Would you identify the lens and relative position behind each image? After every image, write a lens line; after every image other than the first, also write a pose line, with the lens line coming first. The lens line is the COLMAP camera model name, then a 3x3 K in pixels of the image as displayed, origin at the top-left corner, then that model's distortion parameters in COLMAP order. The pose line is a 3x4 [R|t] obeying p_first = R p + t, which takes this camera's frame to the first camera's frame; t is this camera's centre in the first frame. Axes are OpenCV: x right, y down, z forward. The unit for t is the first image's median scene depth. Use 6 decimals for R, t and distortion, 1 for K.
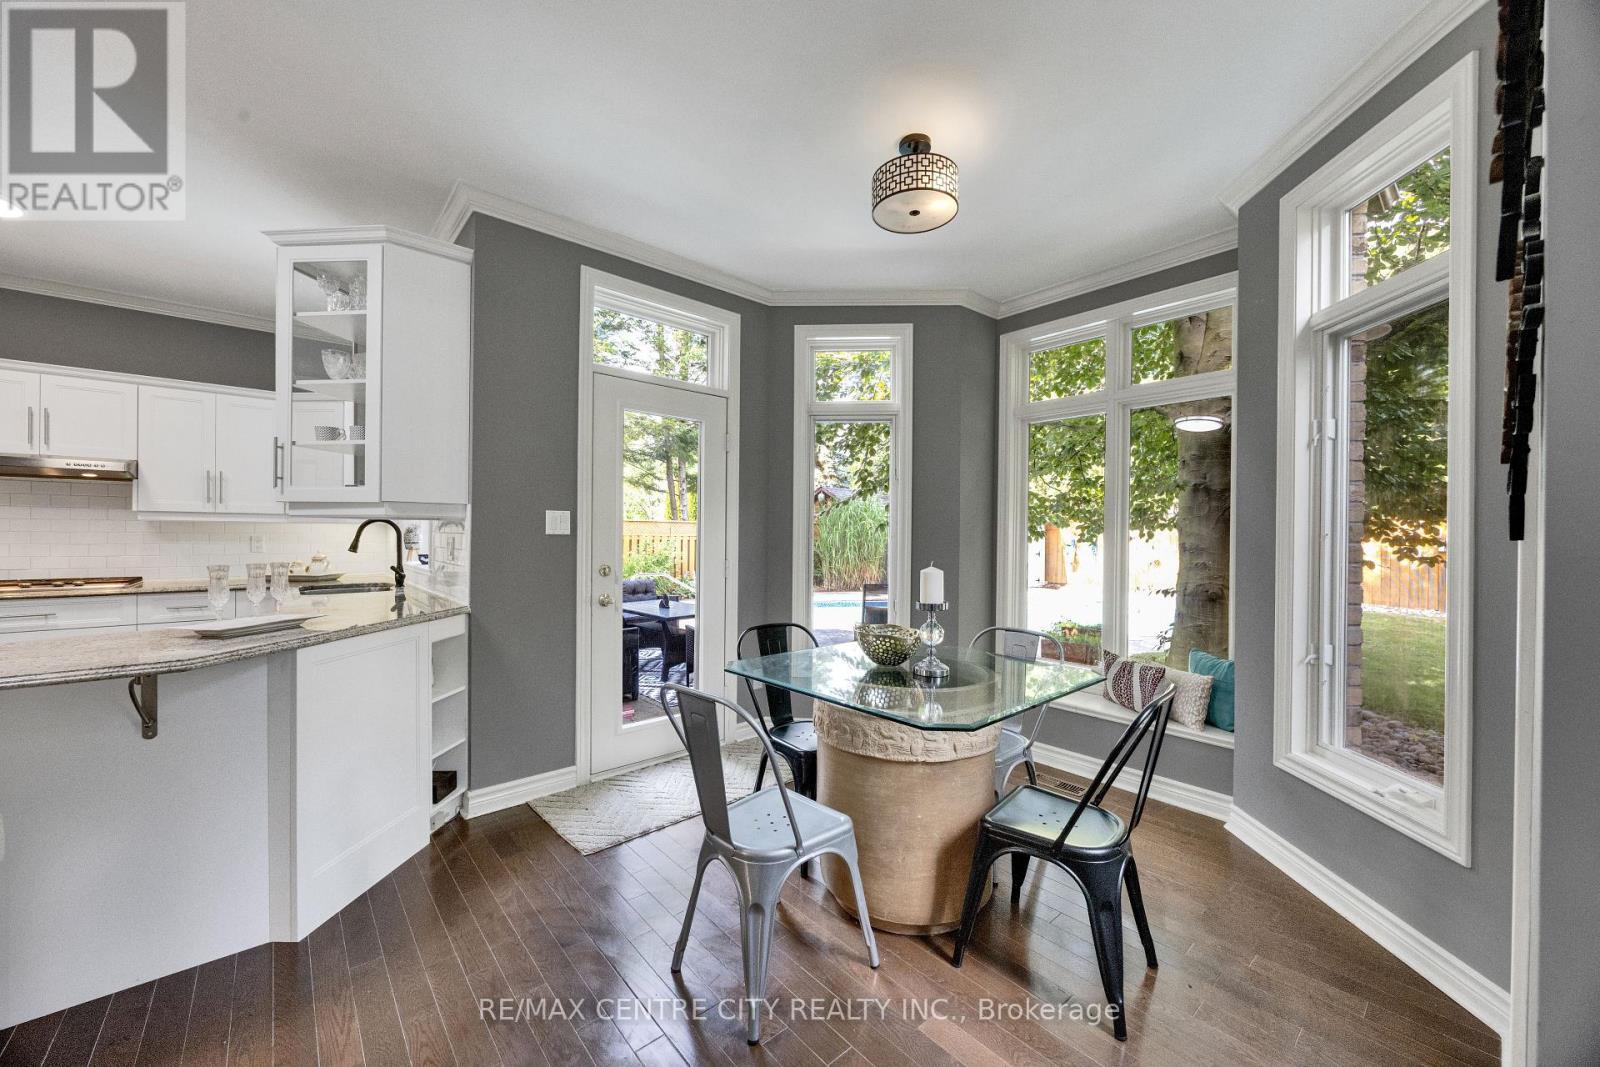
lens RADIAL K [[608.0, 0, 803.7], [0, 608.0, 535.2], [0, 0, 1]] dist [-0.001517, 0.000209]
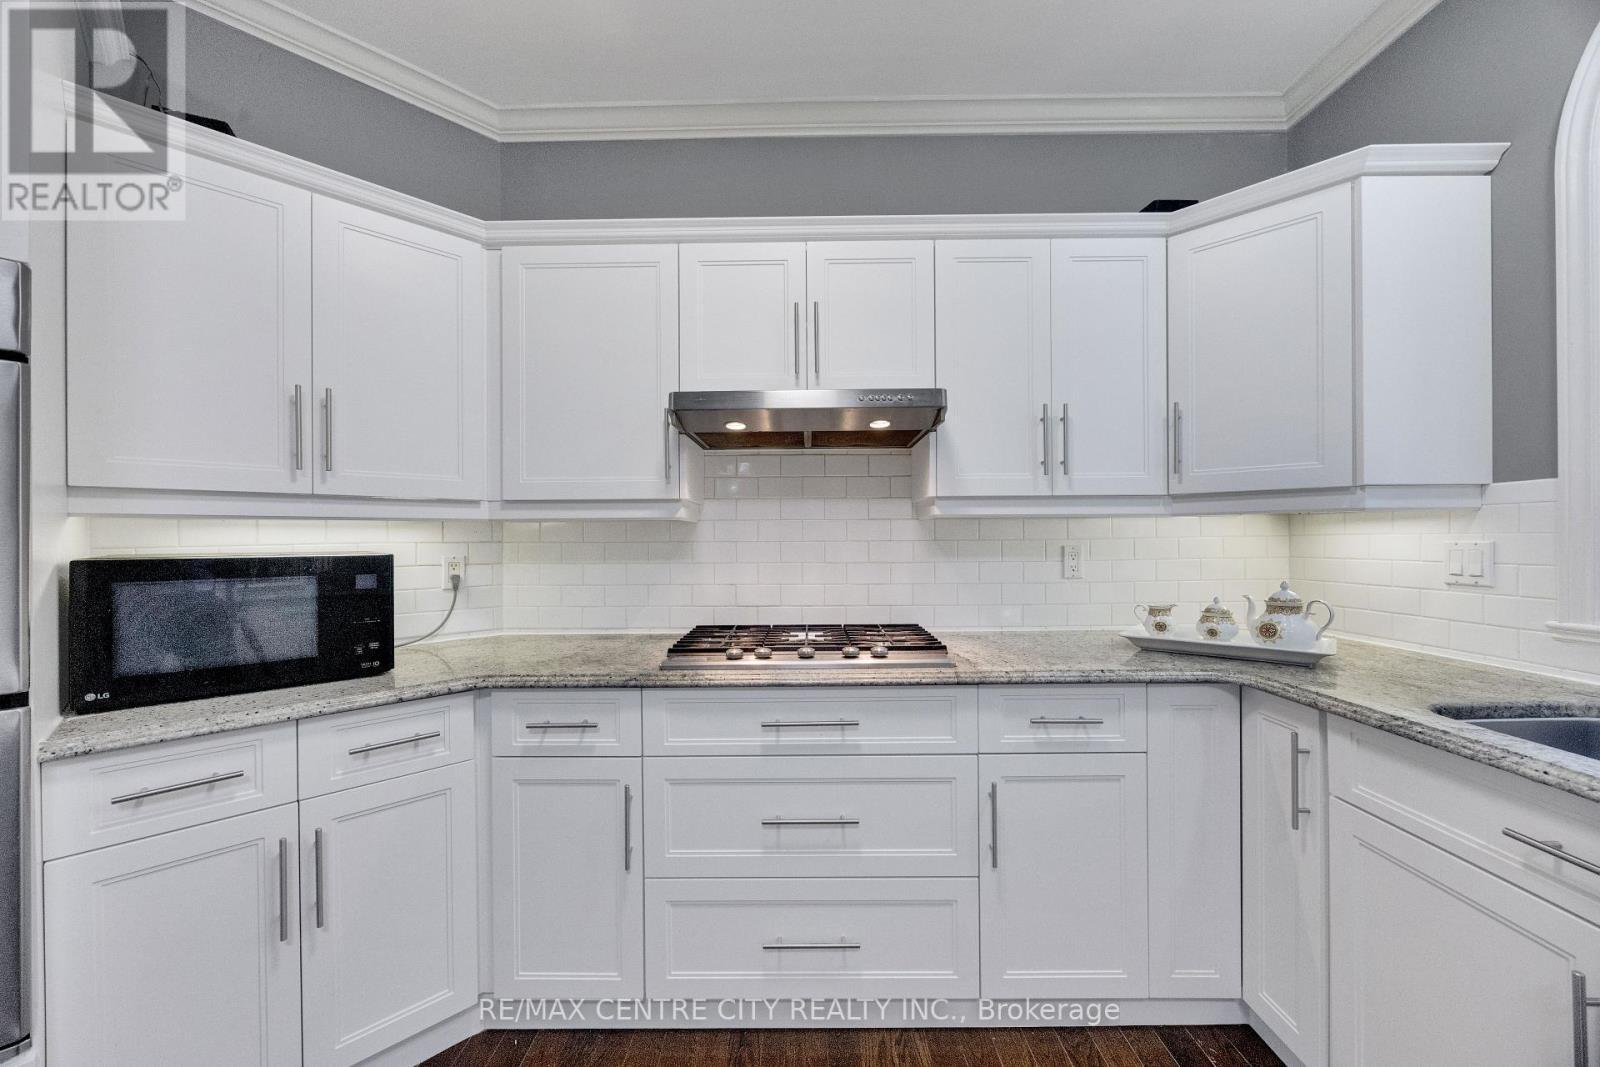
lens RADIAL K [[608.0, 0, 798.0], [0, 608.0, 537.0], [0, 0, 1]] dist [-0.001517, 0.000209]
pose [[0.750054, -0.013198, -0.661245, -1.154157], [0.014038, 0.999893, -0.004033, -0.010192], [0.661228, -0.006257, 0.750159, 0.752709]]
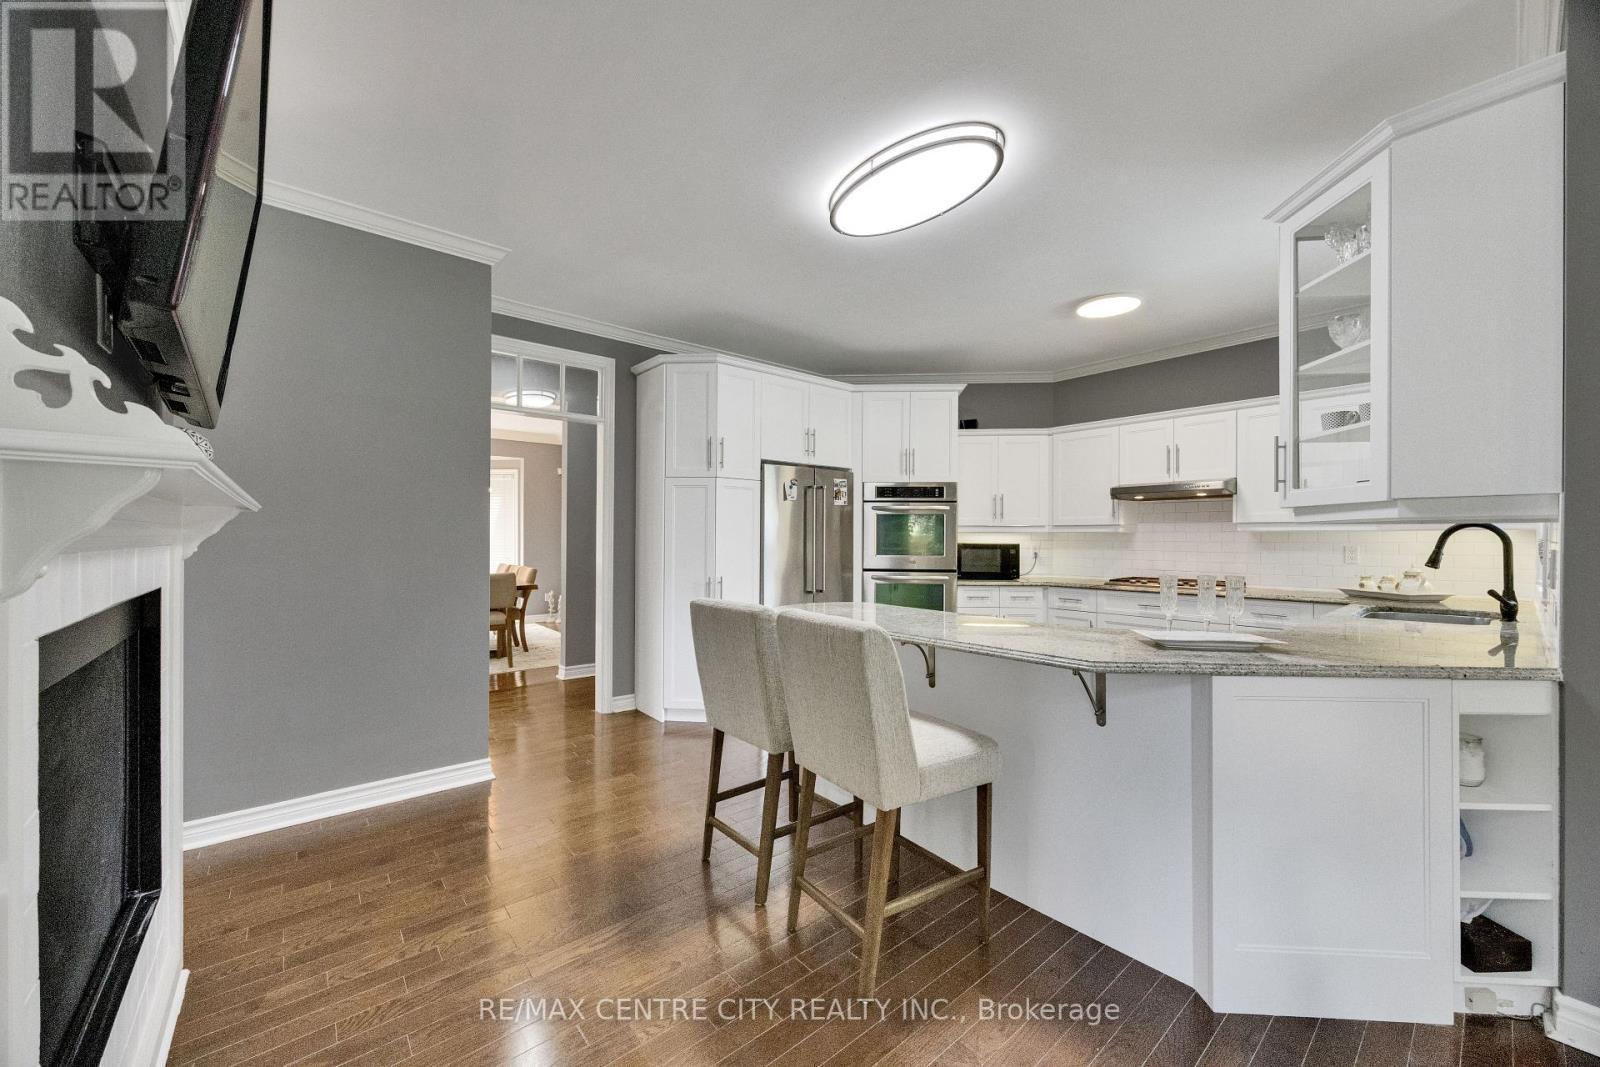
lens RADIAL K [[608.0, 0, 797.2], [0, 608.0, 536.3], [0, 0, 1]] dist [-0.001517, 0.000209]
pose [[-0.015862, -0.011755, -0.999805, 0.038557], [-0.001531, 0.999930, -0.011733, -0.001699], [0.999873, 0.001344, -0.015879, 0.284655]]
